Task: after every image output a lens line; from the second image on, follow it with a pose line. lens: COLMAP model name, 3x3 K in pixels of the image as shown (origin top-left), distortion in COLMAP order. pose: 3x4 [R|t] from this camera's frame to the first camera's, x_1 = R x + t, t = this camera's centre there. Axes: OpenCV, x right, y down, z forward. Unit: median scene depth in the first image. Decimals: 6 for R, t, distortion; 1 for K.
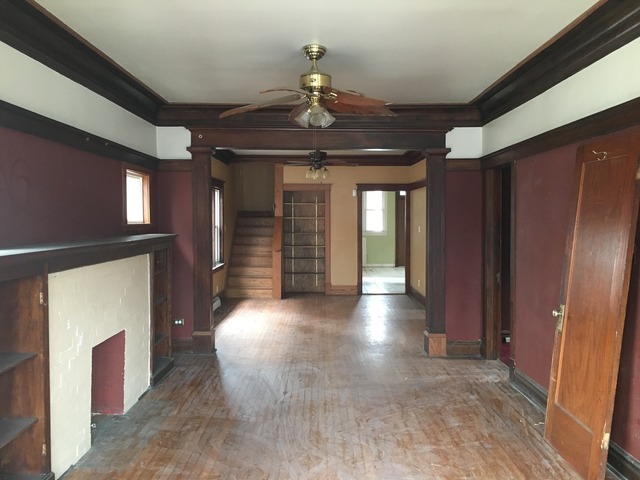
lens RADIAL K [[543.9, 0, 321.8], [0, 543.9, 241.2], [0, 0, 1]] dist [0.008096, 0.002040]
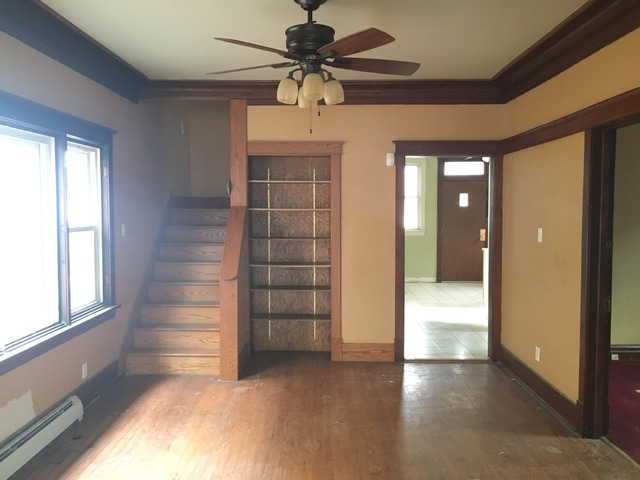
lens RADIAL K [[543.9, 0, 316.9], [0, 543.9, 238.4], [0, 0, 1]] dist [0.008096, 0.002040]
pose [[0.999850, 0.001586, -0.017219, 0.001938], [-0.001331, 0.999890, 0.014800, -0.023174], [0.017240, -0.014775, 0.999742, 0.491954]]
